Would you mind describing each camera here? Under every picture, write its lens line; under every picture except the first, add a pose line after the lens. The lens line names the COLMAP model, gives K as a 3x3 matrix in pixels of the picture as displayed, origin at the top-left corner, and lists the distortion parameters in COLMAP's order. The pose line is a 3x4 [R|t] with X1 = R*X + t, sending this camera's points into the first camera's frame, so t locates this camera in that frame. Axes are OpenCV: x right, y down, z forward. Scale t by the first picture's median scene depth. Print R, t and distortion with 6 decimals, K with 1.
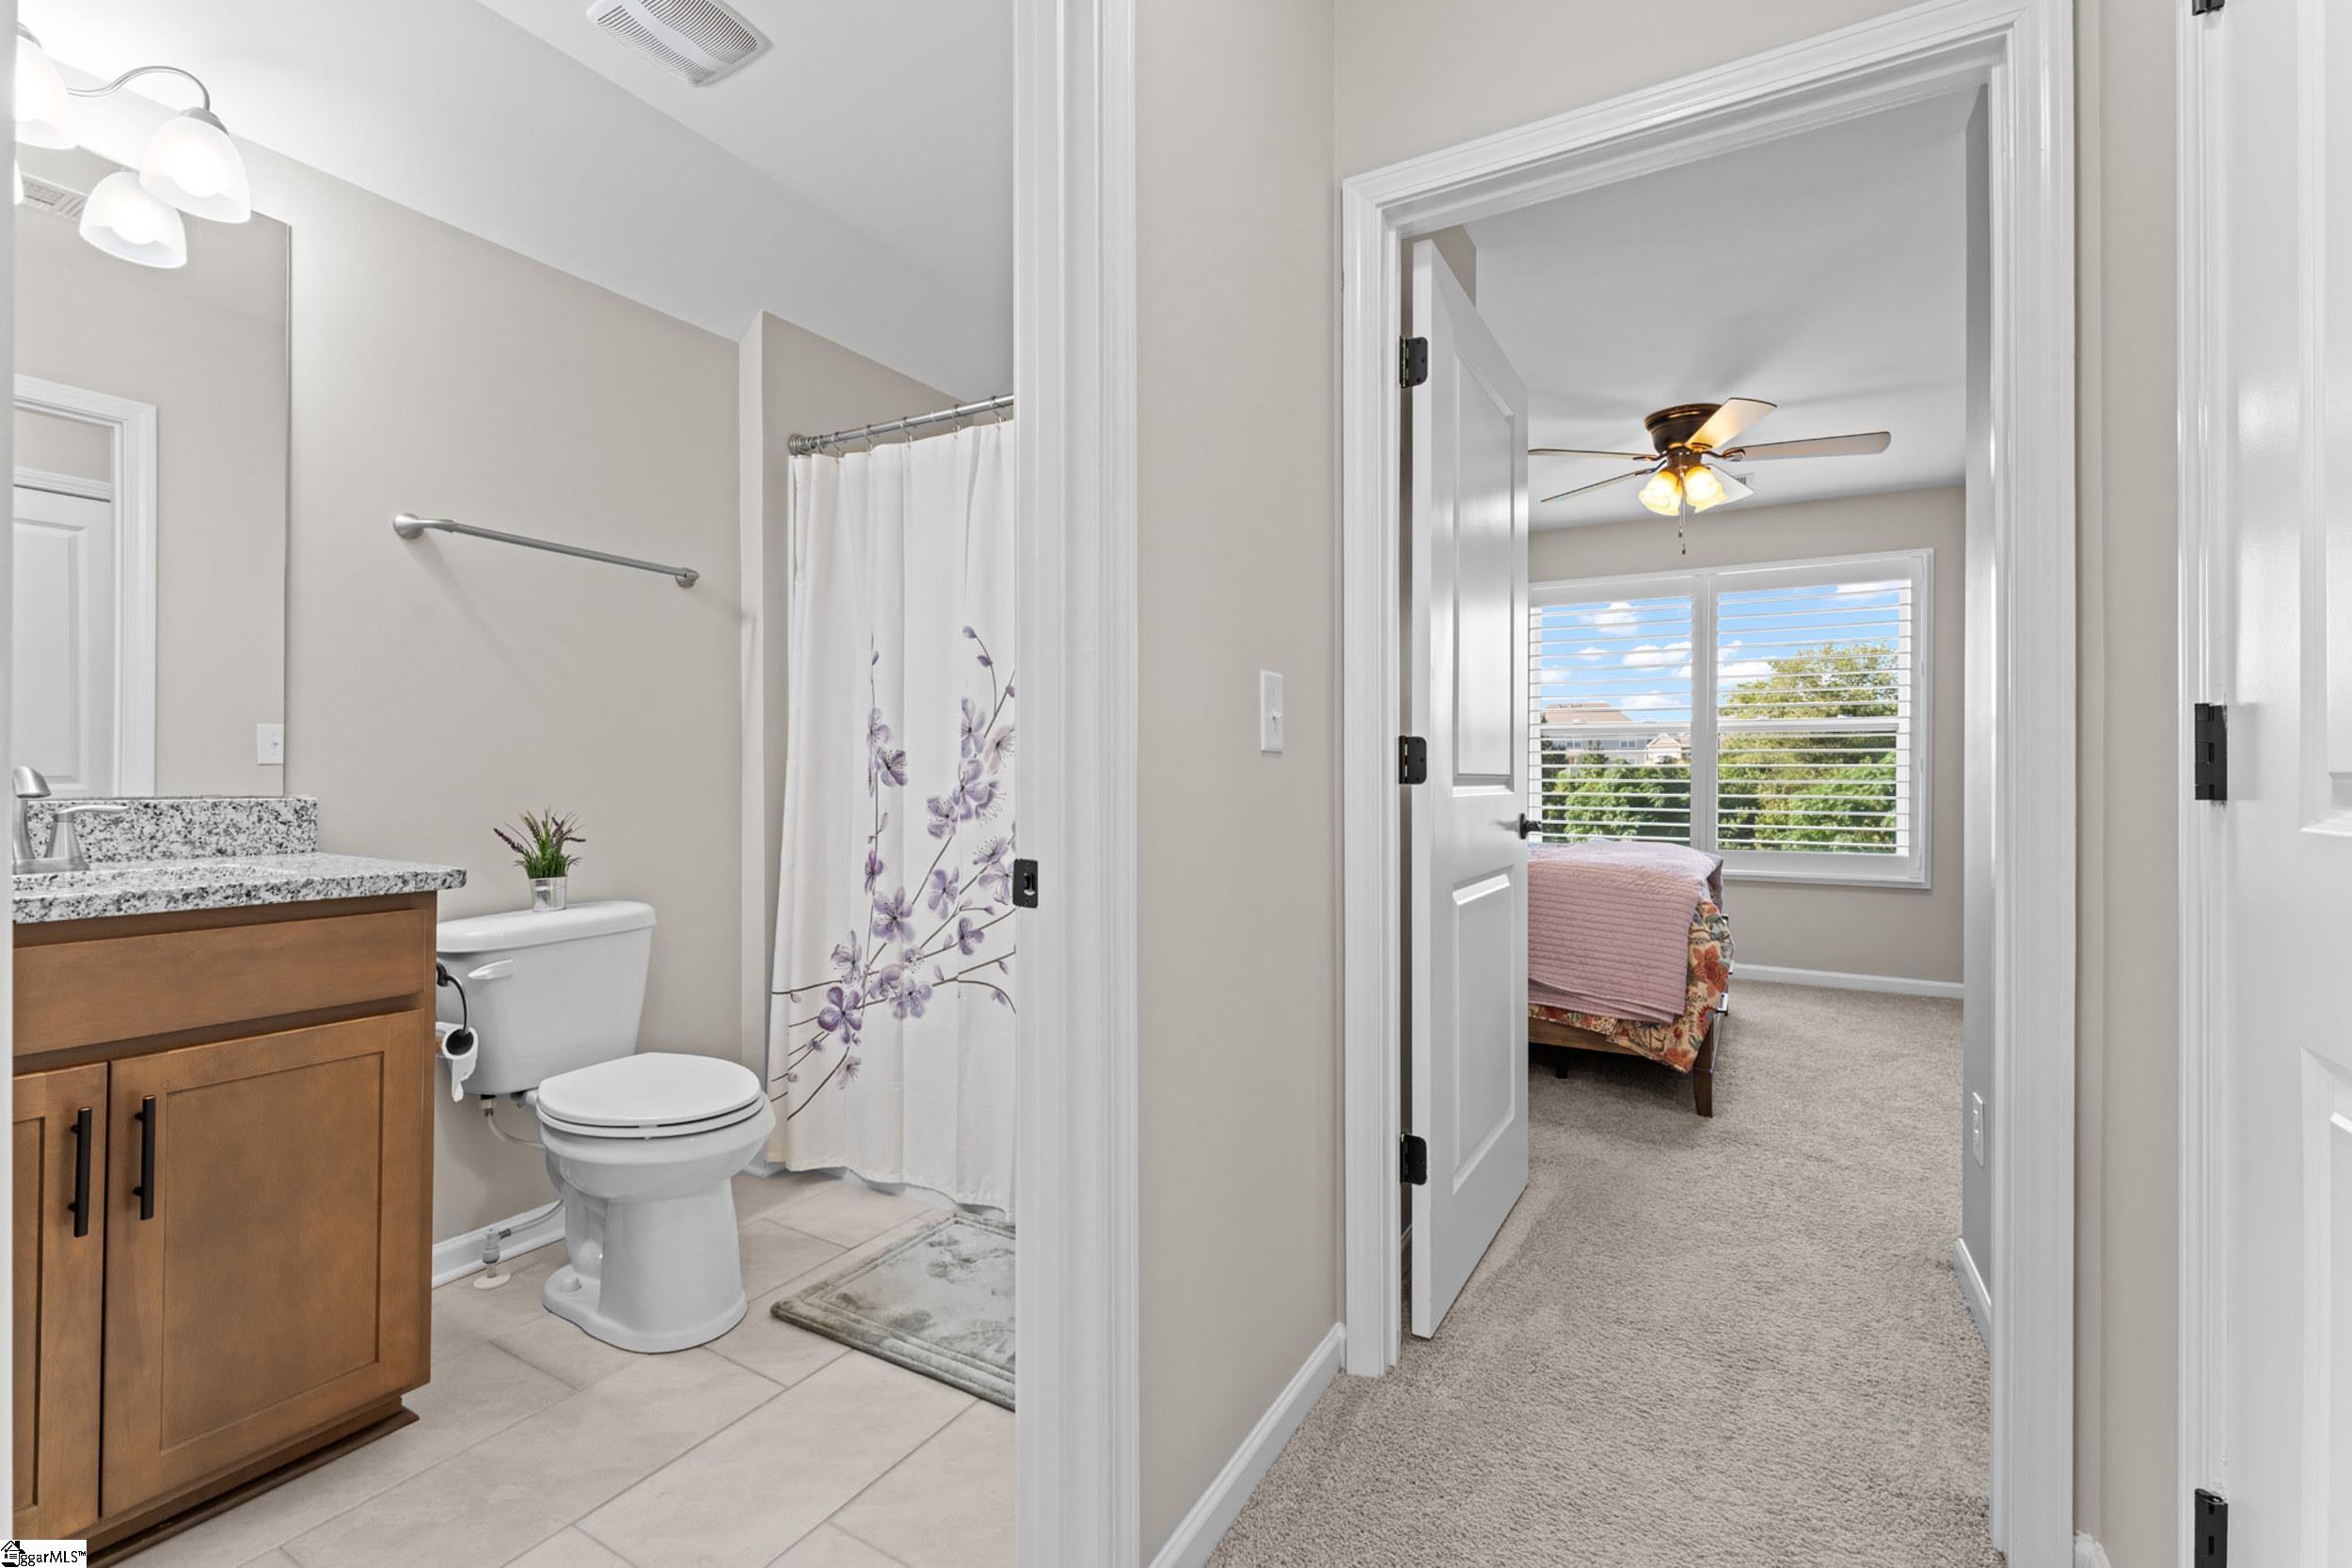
lens RADIAL K [[1023.6, 0, 1172.4], [0, 1023.6, 775.4], [0, 0, 1]] dist [0.001246, 0.000234]
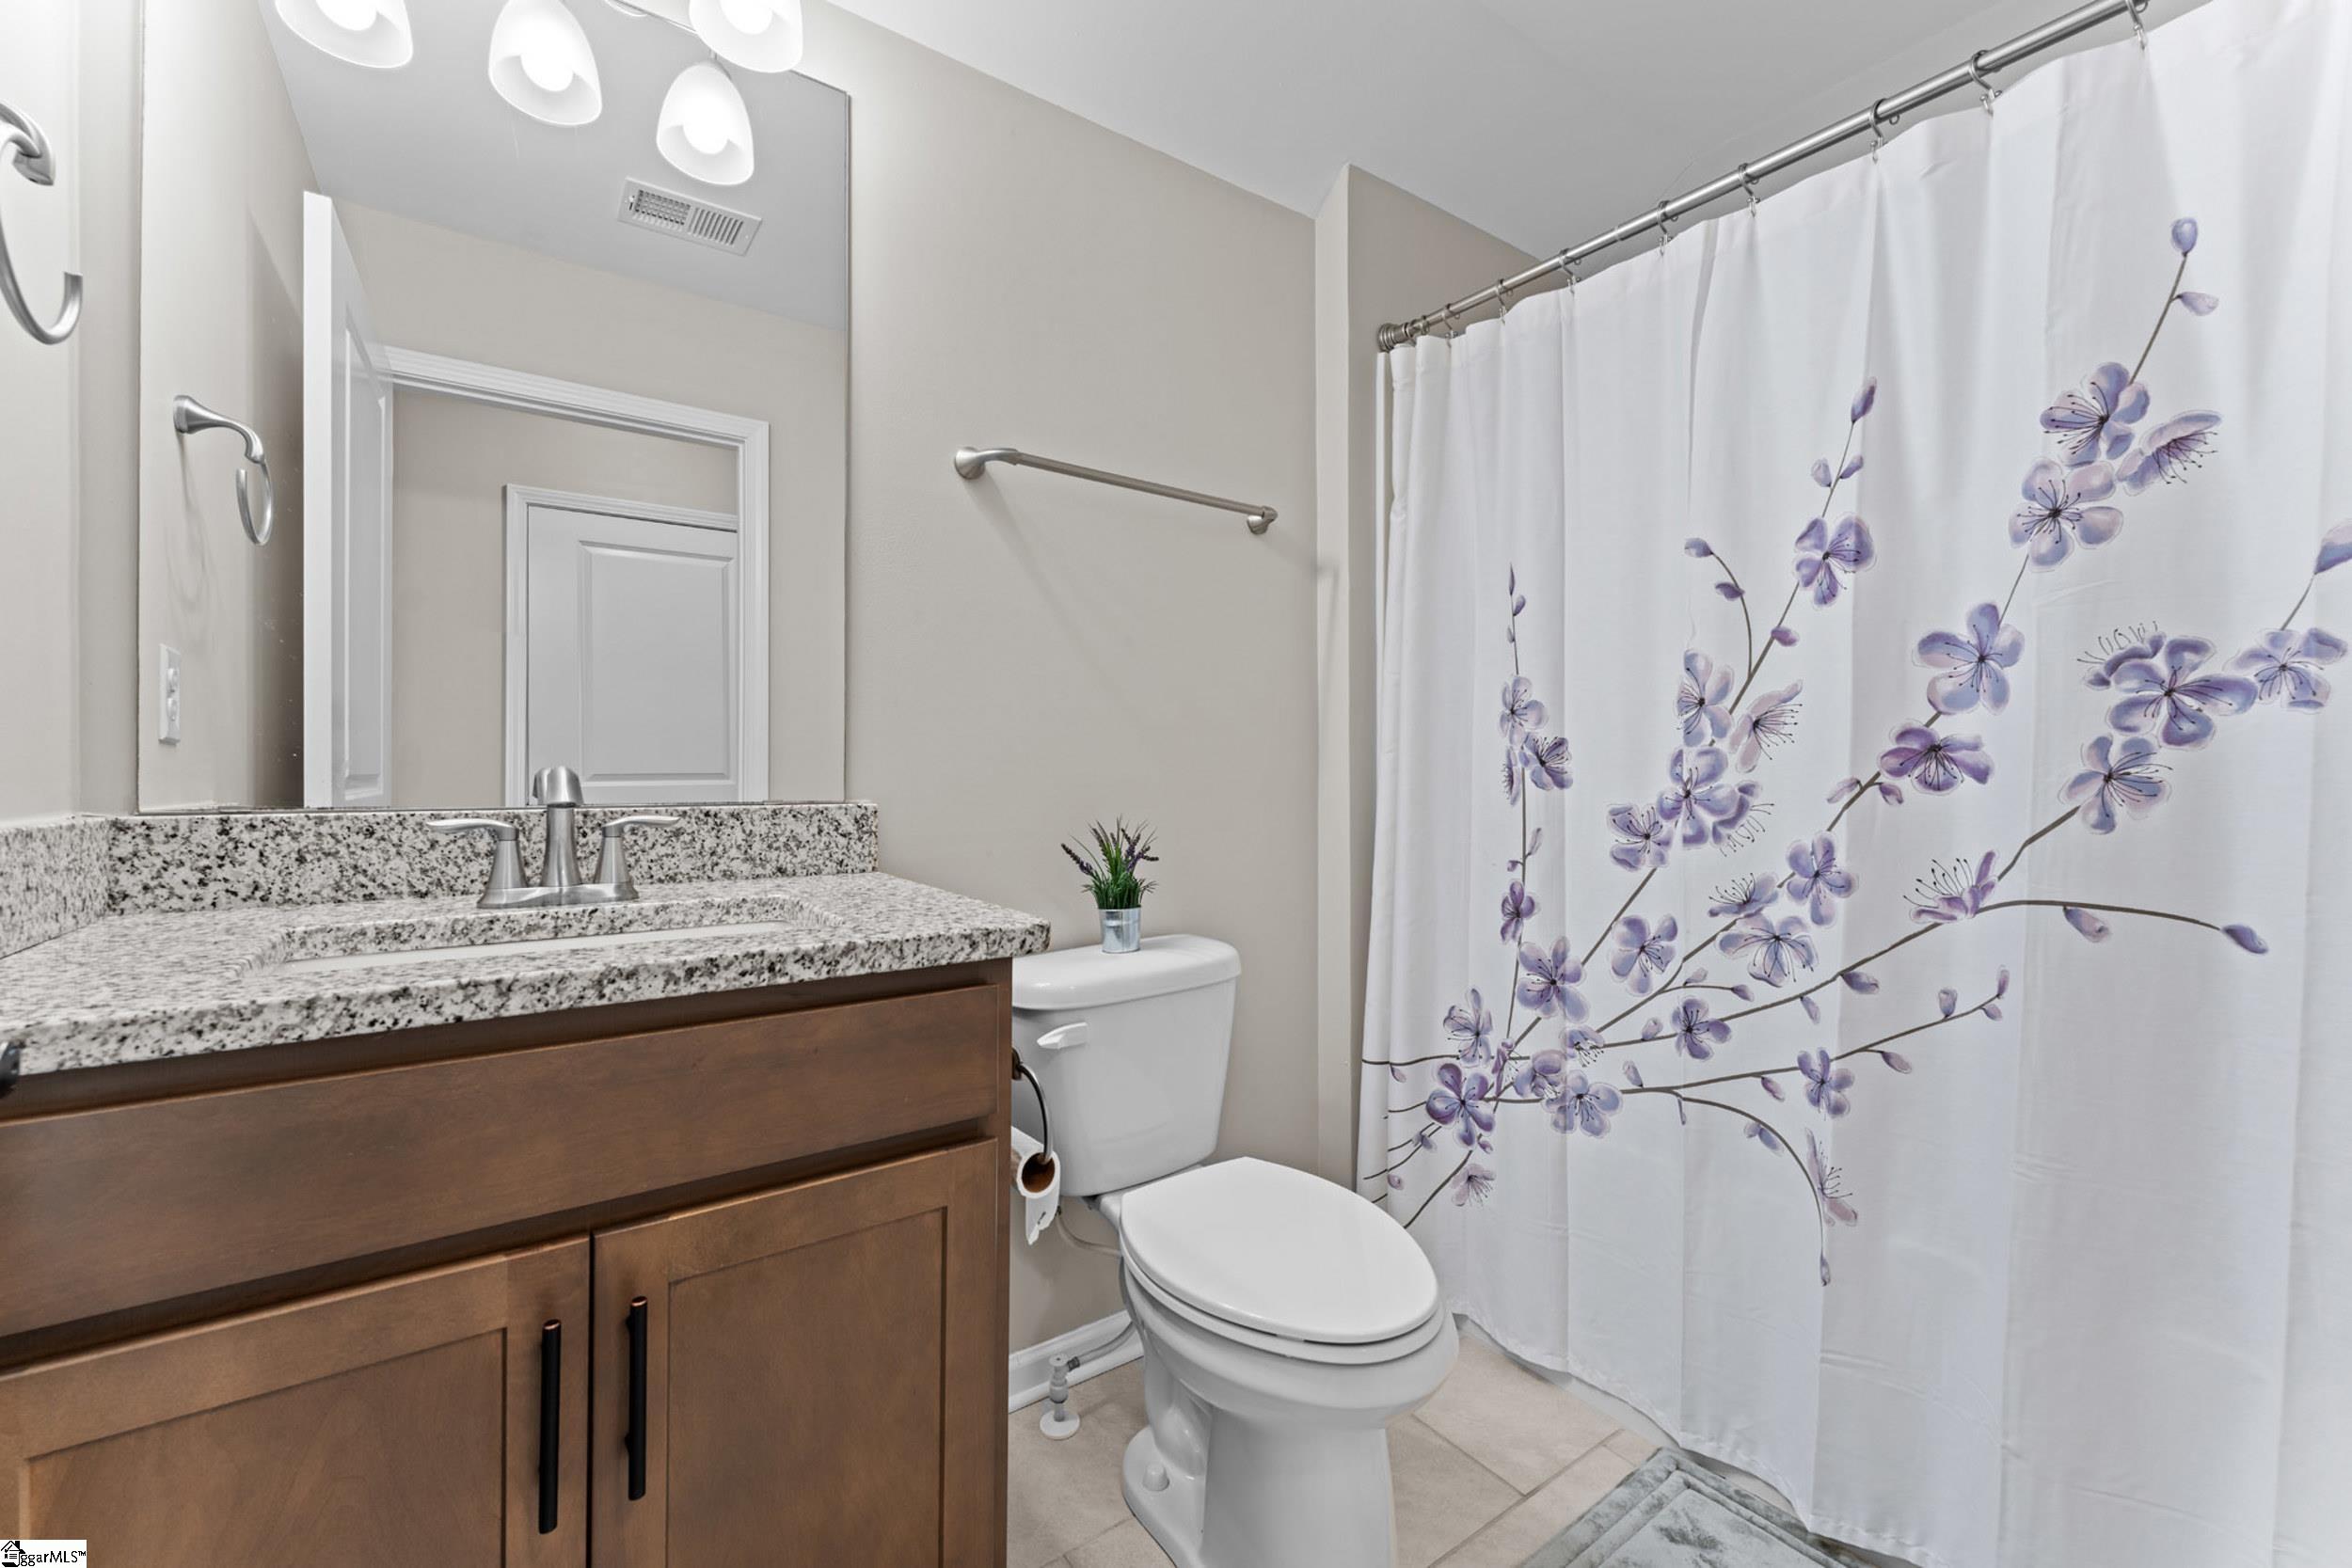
lens RADIAL K [[952.1, 0, 1172.2], [0, 952.1, 770.1], [0, 0, 1]] dist [-0.000177, 0.000027]
pose [[0.912855, -0.001978, -0.408278, -0.257418], [0.001887, 0.999998, -0.000625, -0.002722], [0.408278, -0.000200, 0.912857, 0.332973]]
